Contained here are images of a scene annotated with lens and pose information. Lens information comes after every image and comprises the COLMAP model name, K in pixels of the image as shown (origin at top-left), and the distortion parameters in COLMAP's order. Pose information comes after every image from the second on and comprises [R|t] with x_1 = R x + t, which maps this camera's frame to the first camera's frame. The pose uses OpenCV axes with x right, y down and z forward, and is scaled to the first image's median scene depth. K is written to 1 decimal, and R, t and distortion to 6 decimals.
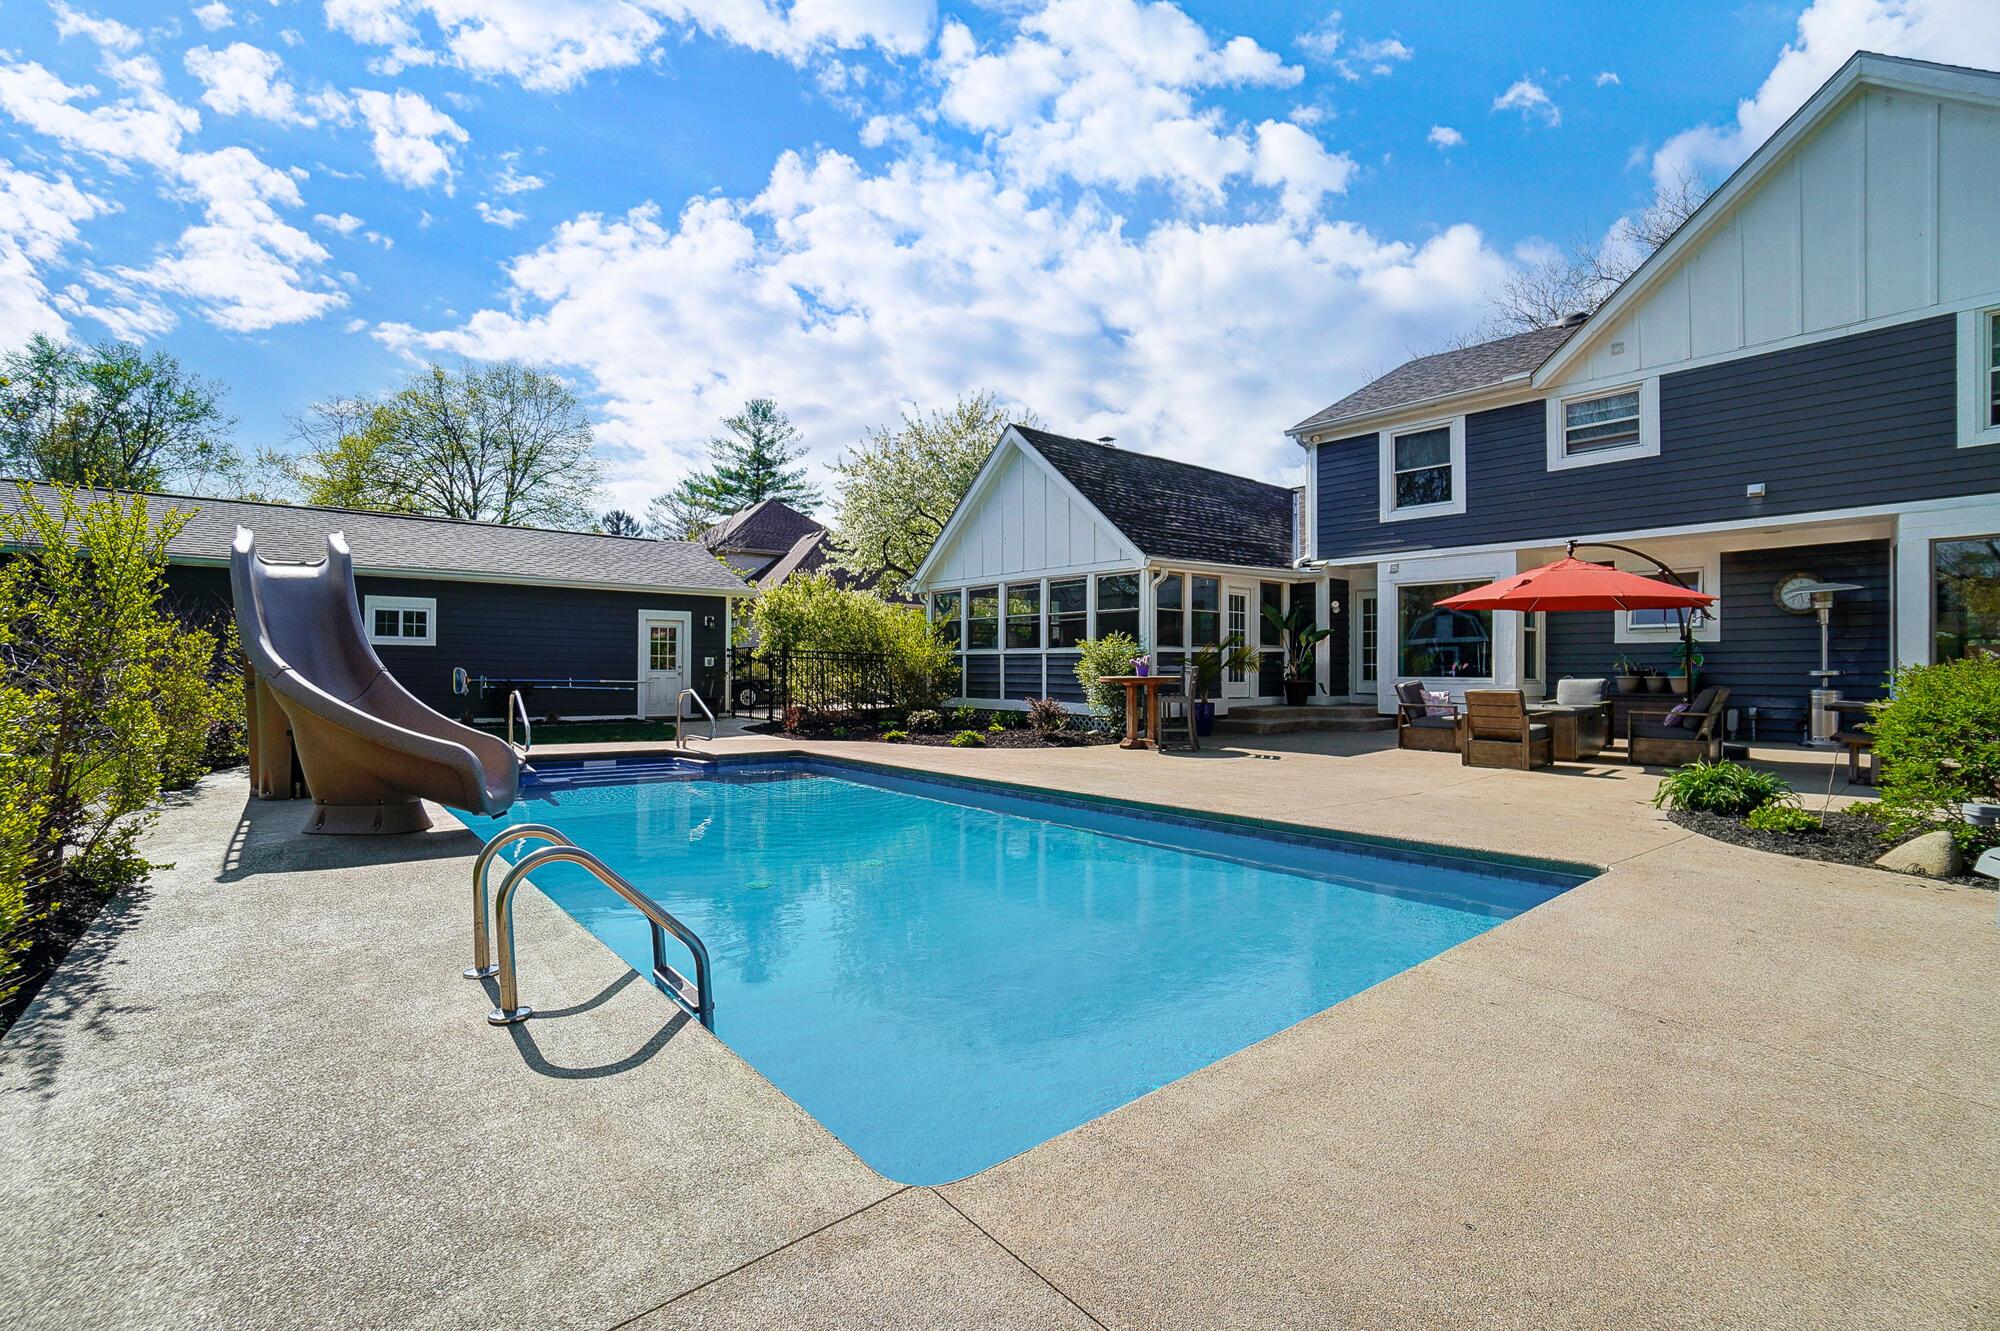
lens RADIAL K [[872.9, 0, 1041.7], [0, 872.9, 662.0], [0, 0, 1]] dist [-0.009541, 0.003607]
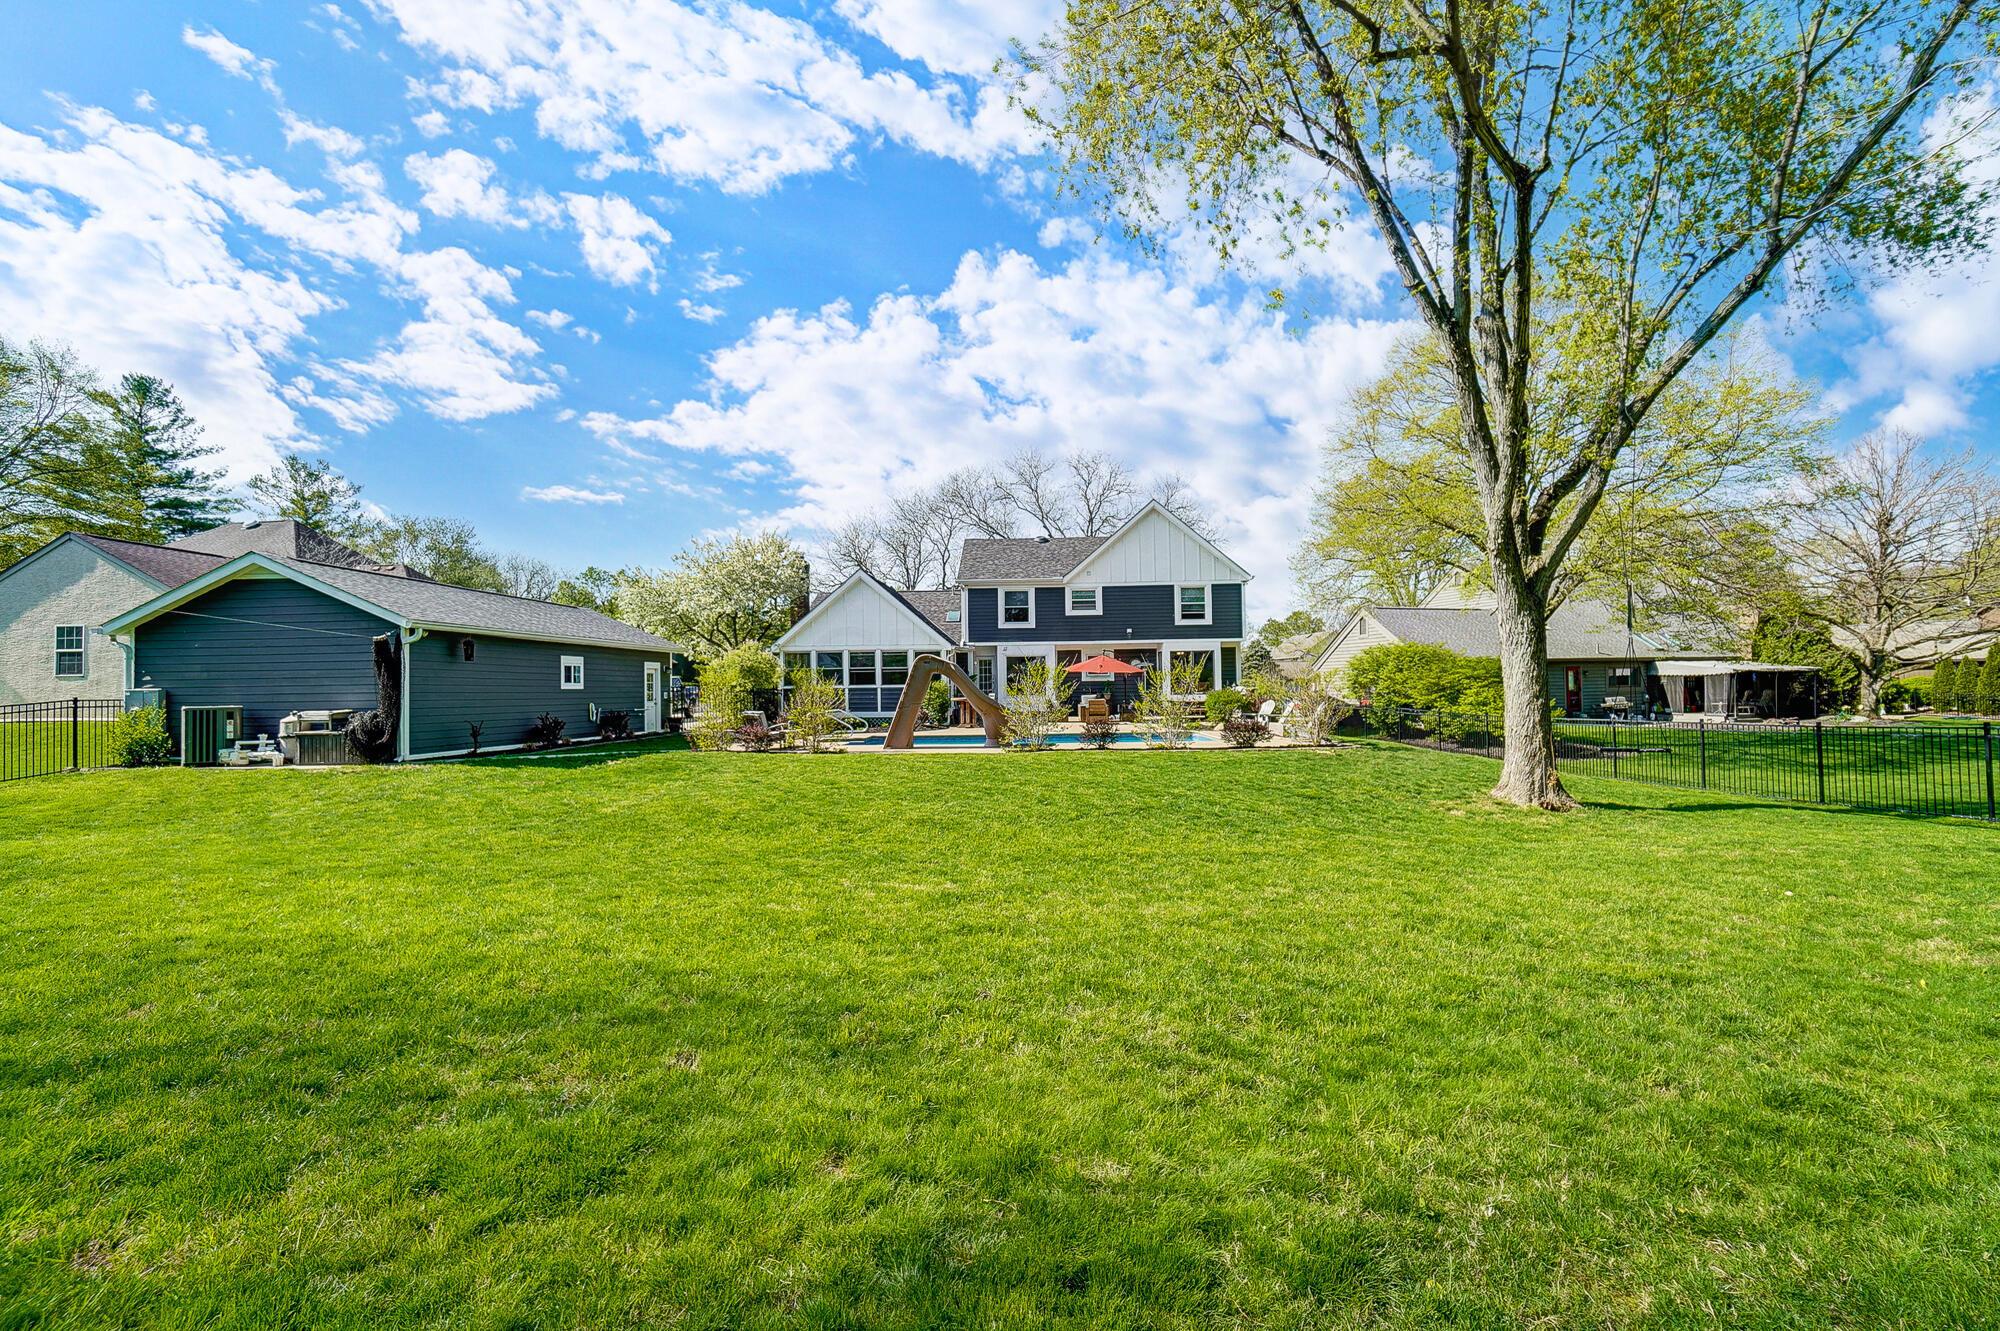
lens RADIAL K [[872.9, 0, 988.9], [0, 872.9, 671.5], [0, 0, 1]] dist [-0.009541, 0.003607]
pose [[0.686793, -0.000366, 0.726853, -1.340418], [0.009321, 0.999922, -0.008304, -0.029789], [-0.726793, 0.012478, 0.686743, -0.563535]]
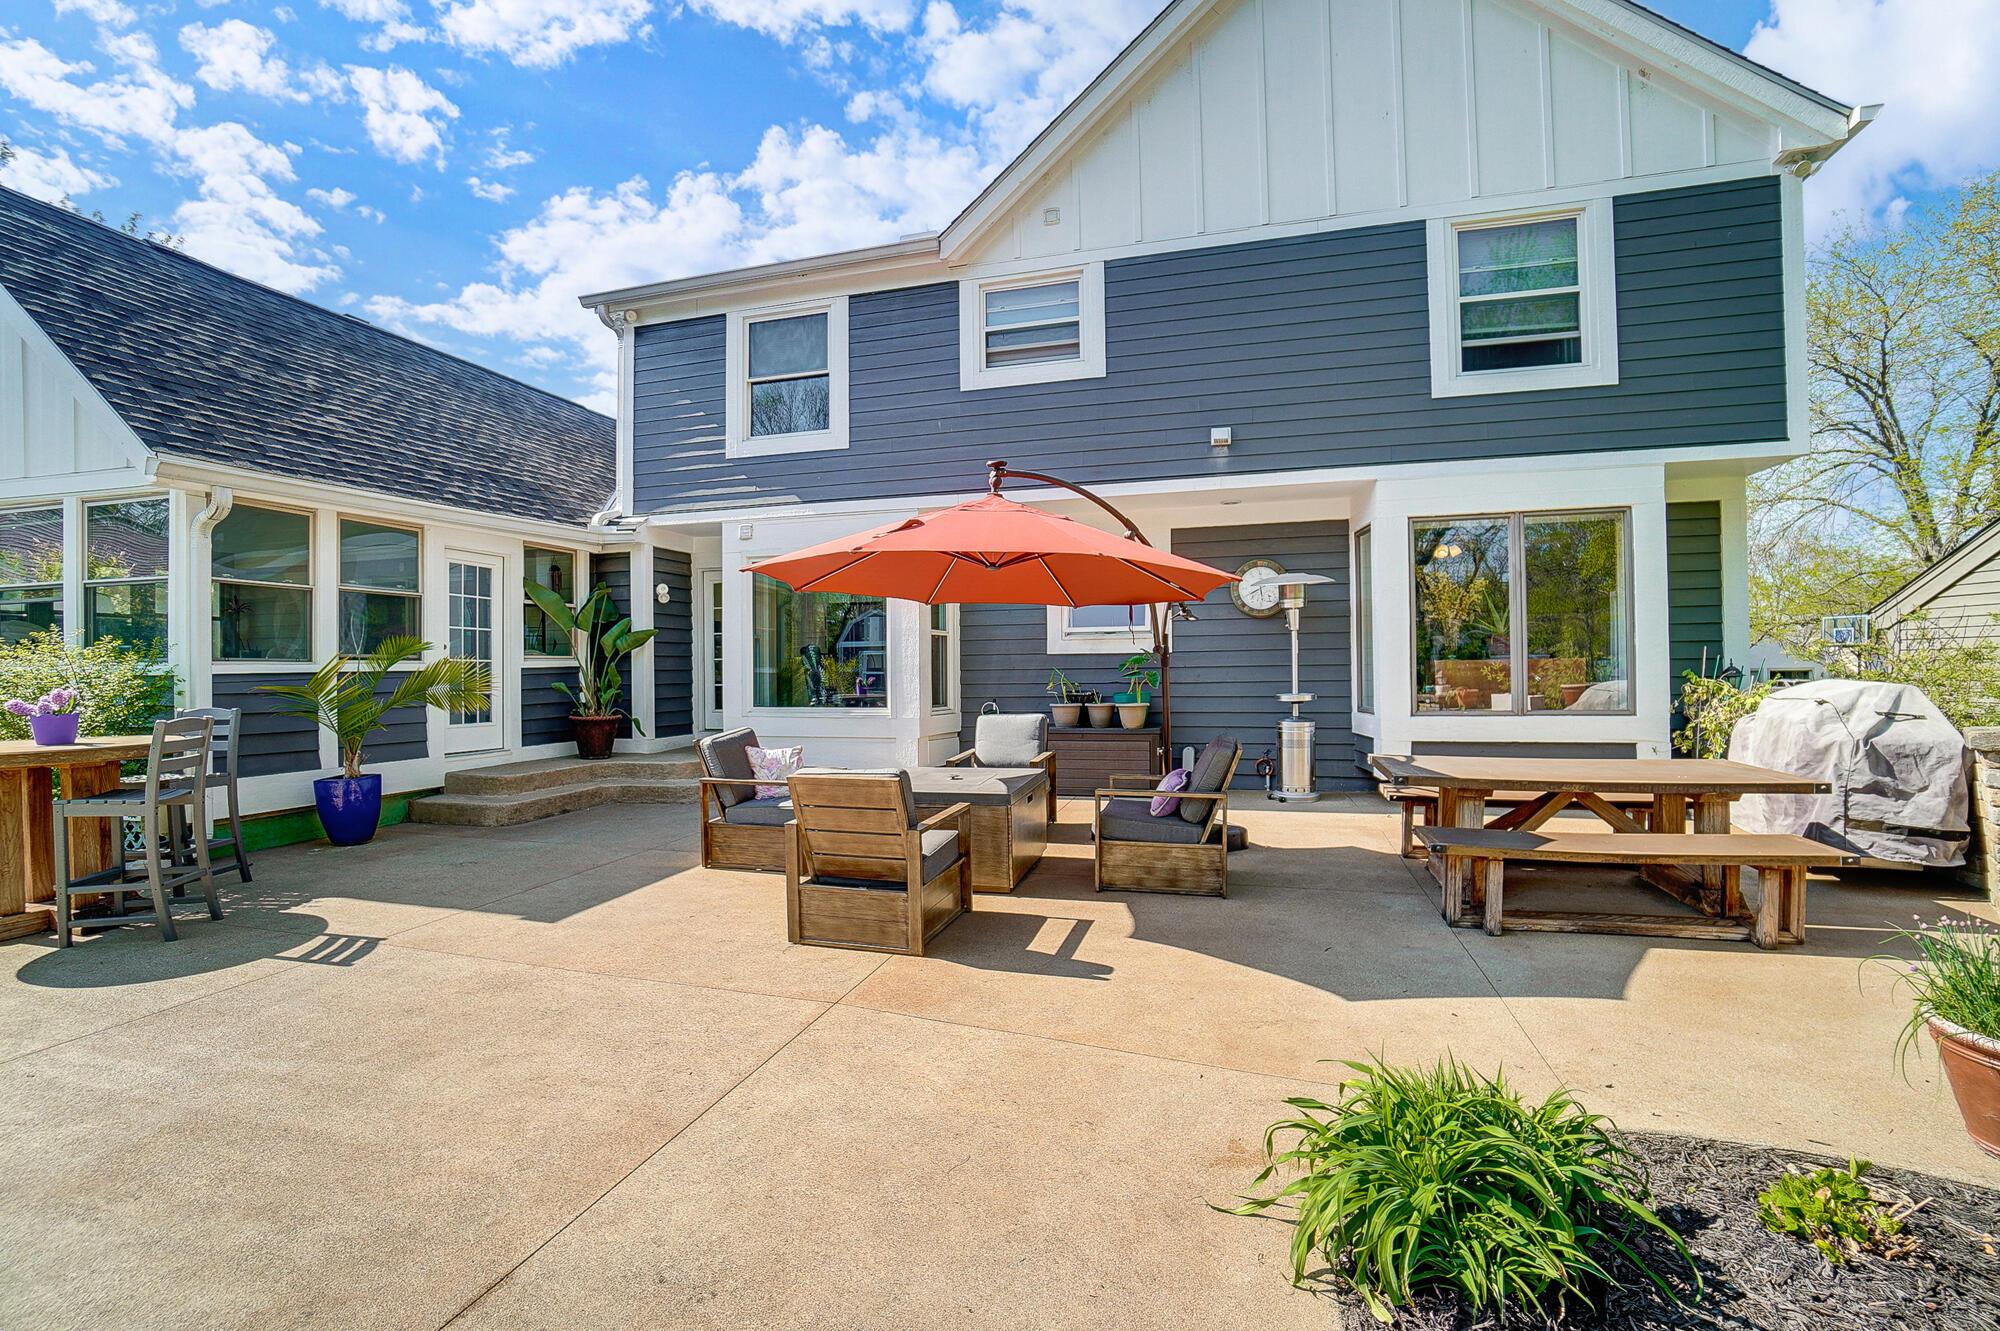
lens RADIAL K [[872.9, 0, 1008.6], [0, 872.9, 660.9], [0, 0, 1]] dist [-0.009541, 0.003607]
pose [[0.840585, -0.005202, 0.541655, 0.233843], [0.007988, 0.999964, -0.002793, -0.013299], [-0.541621, 0.006675, 0.840596, 0.394899]]
